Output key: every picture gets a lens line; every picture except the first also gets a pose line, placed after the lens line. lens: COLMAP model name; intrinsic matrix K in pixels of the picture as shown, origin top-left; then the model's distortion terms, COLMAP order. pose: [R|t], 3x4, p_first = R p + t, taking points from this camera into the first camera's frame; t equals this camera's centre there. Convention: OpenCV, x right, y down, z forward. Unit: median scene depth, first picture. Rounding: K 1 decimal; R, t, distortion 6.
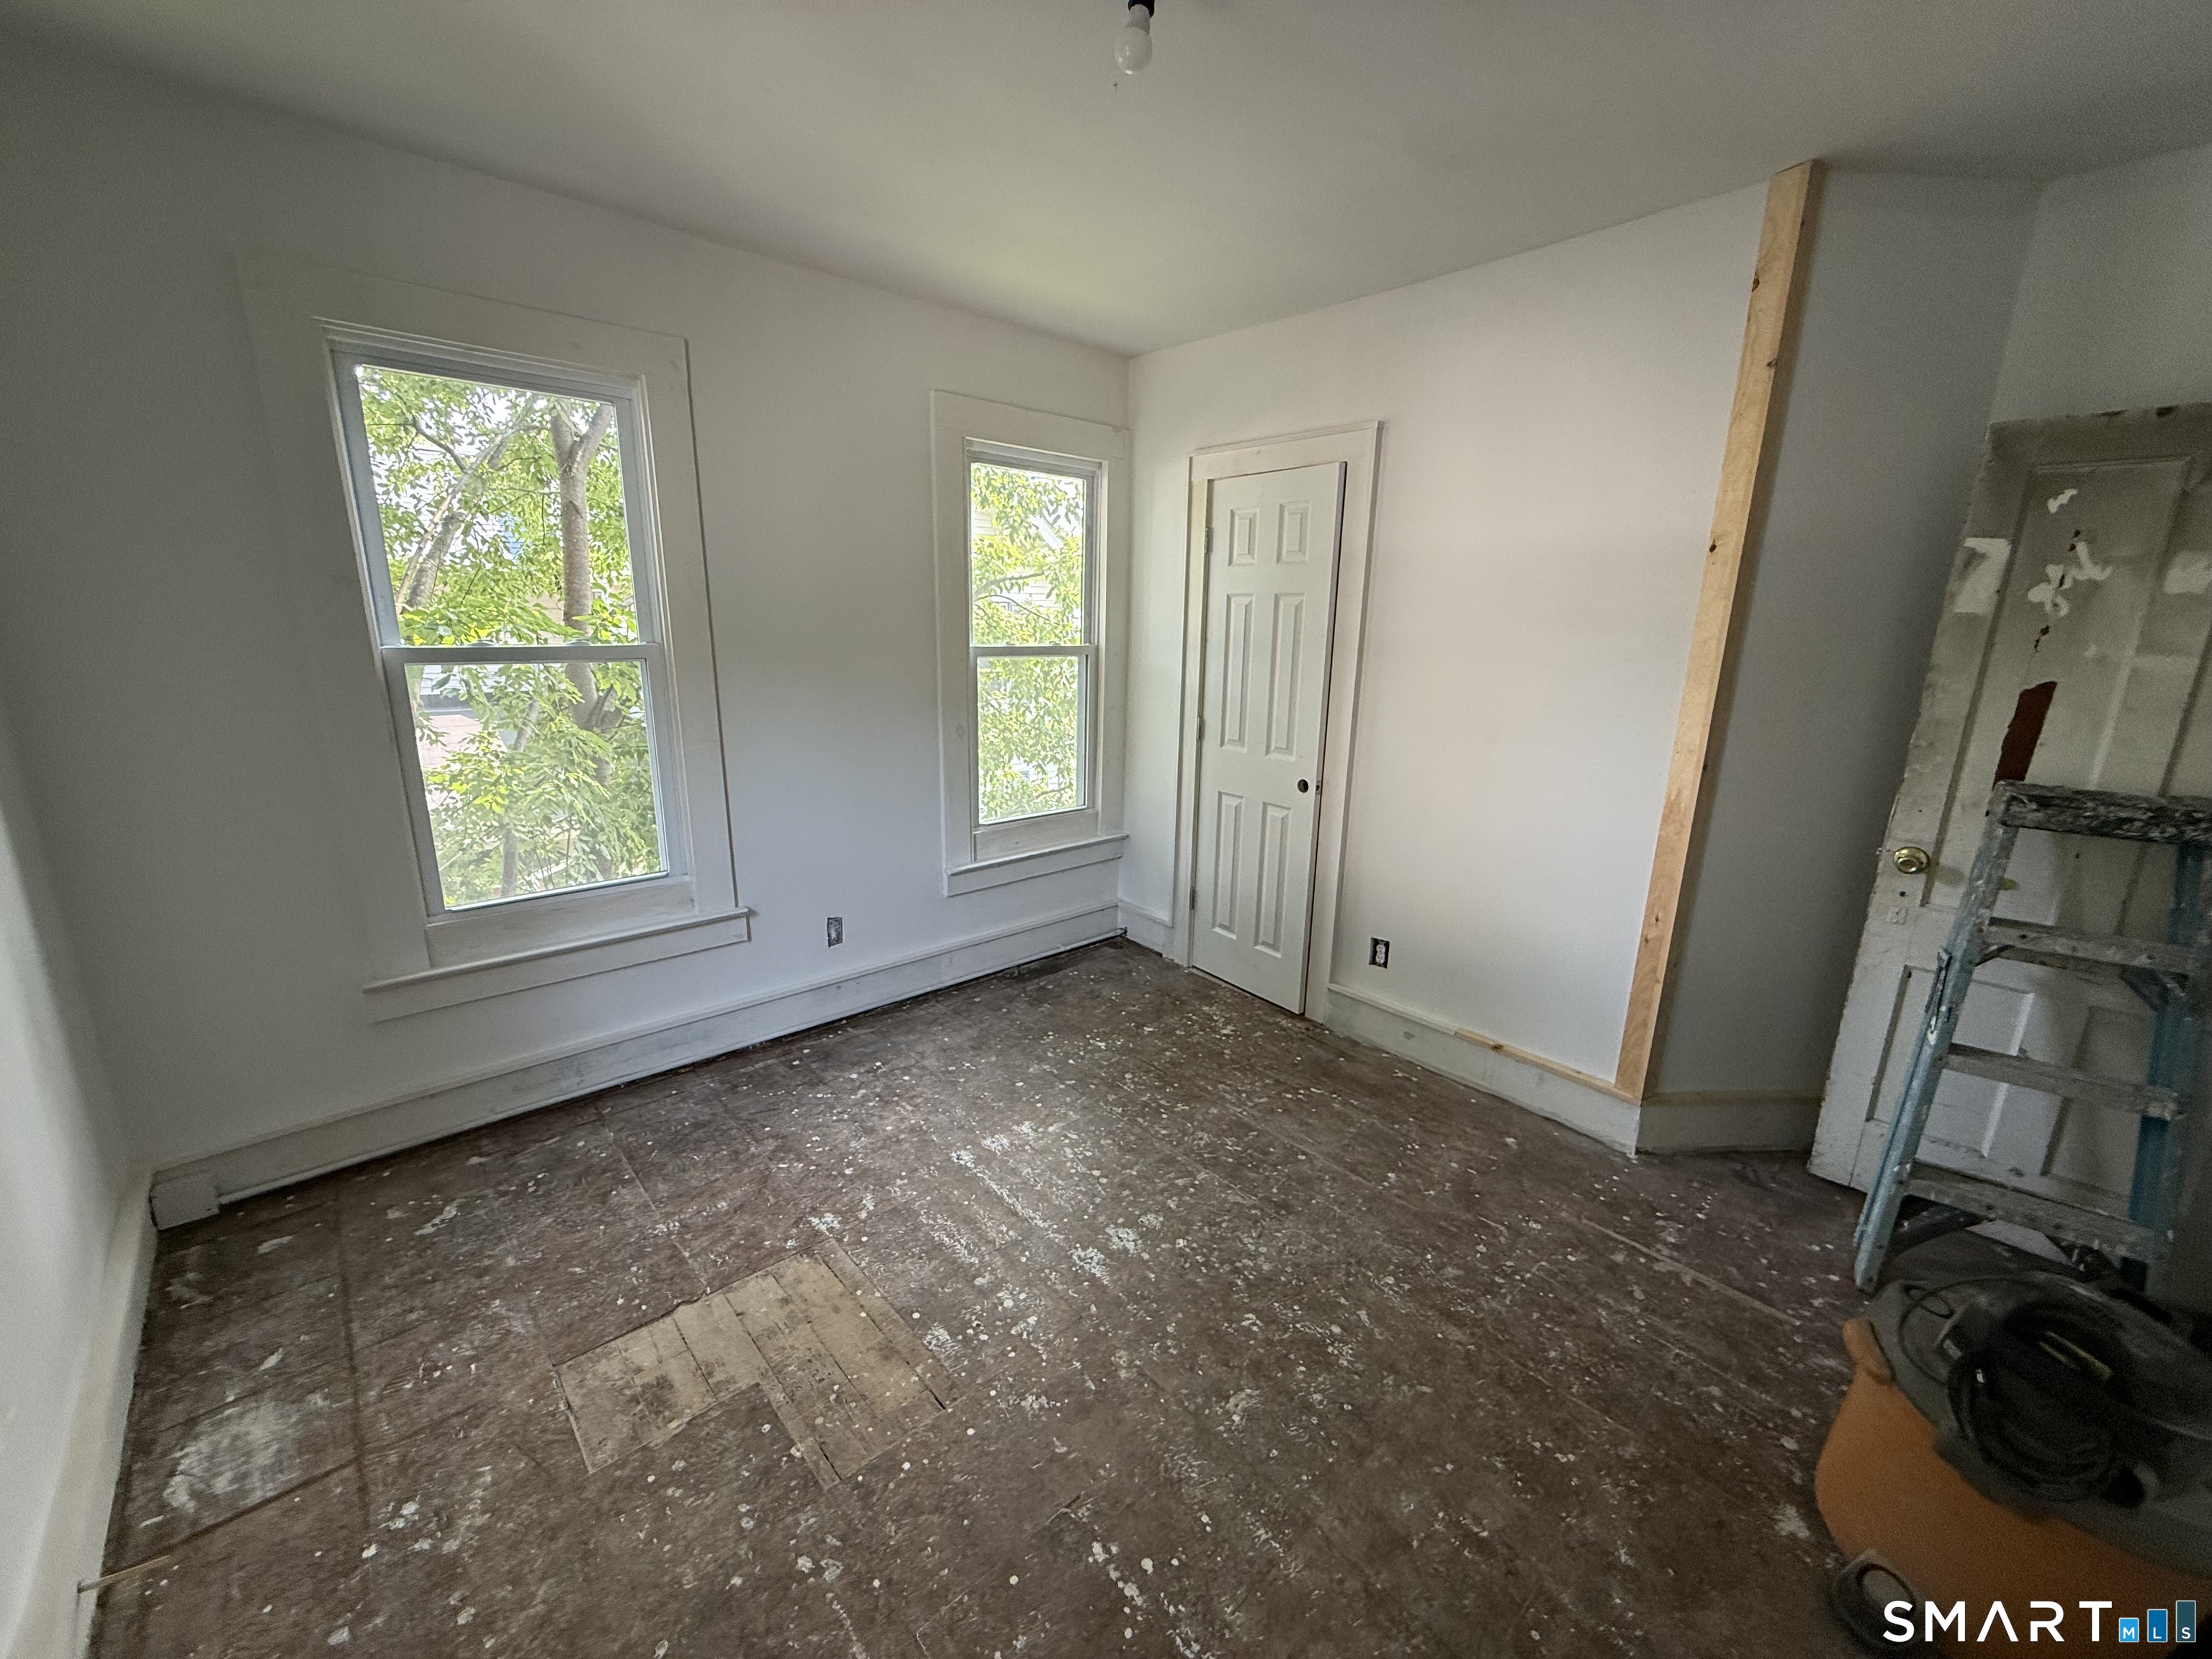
lens RADIAL K [[878.7, 0, 1102.1], [0, 878.7, 832.0], [0, 0, 1]] dist [0.000157, 0.000127]
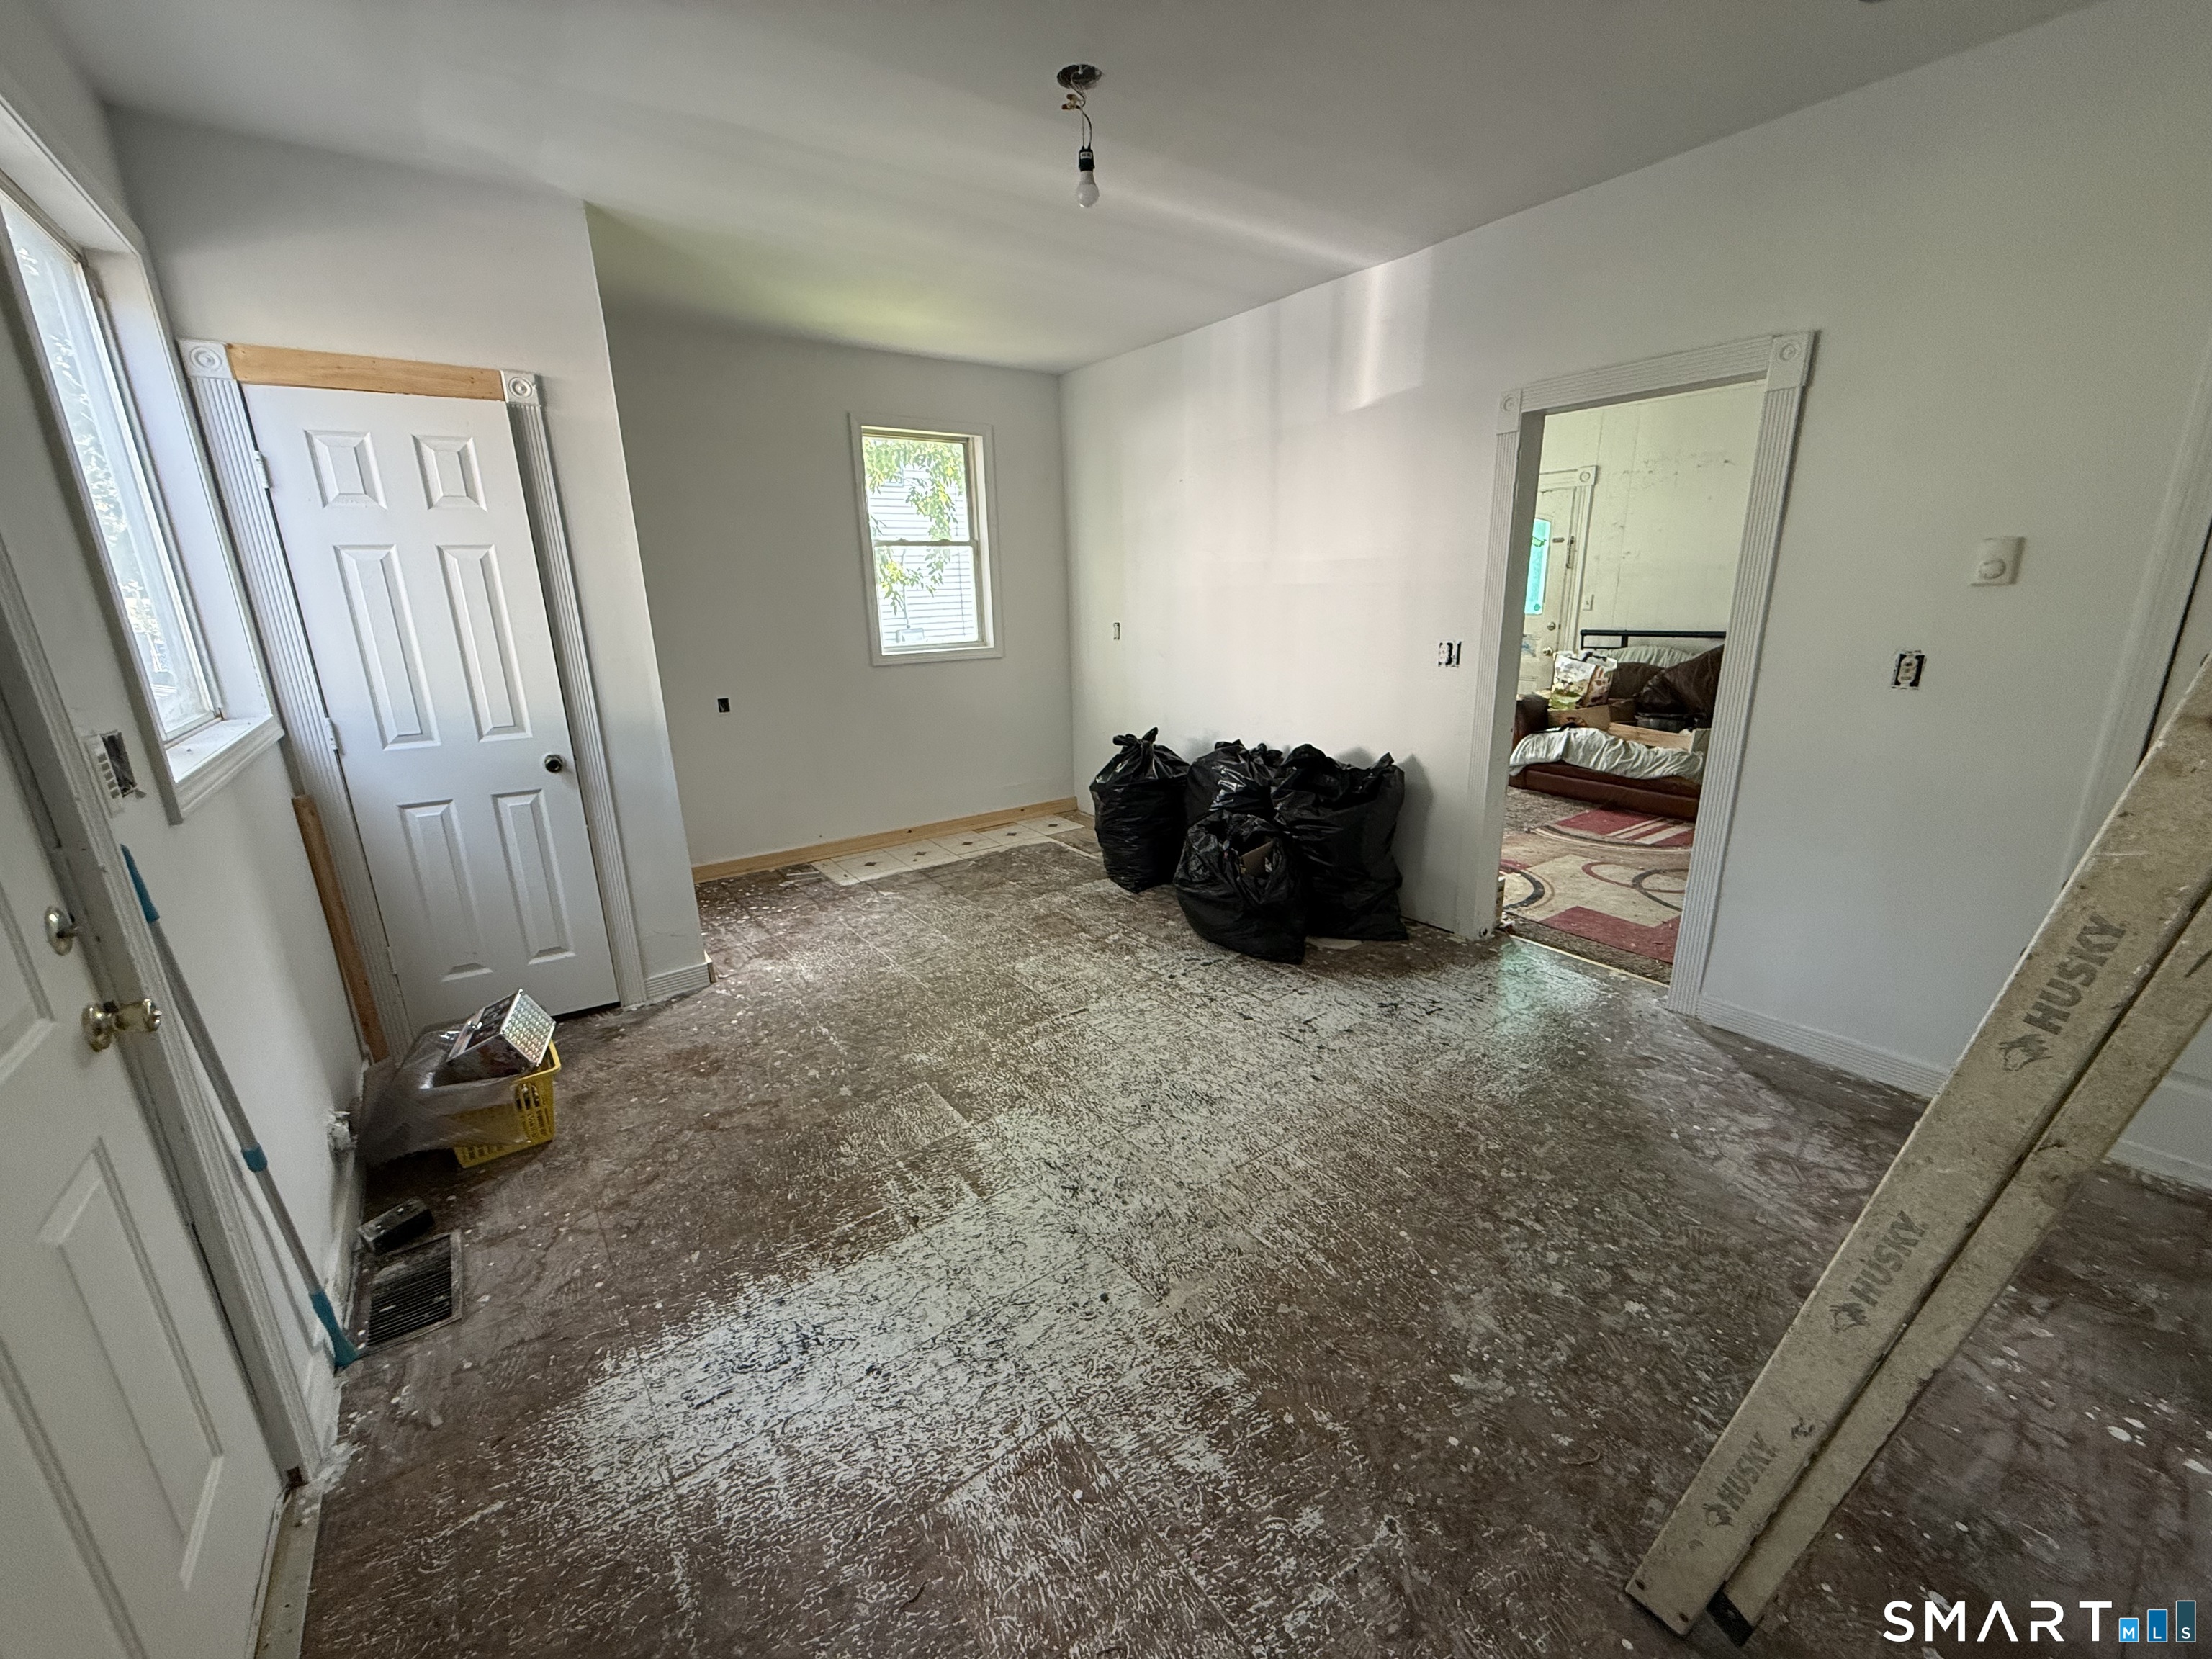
lens RADIAL K [[878.7, 0, 1101.9], [0, 878.7, 830.4], [0, 0, 1]] dist [0.000157, 0.000127]
pose [[0.121053, -0.283291, 0.951364, -0.758675], [0.260110, 0.933975, 0.245016, -0.078065], [-0.957961, 0.217799, 0.186747, 0.391724]]
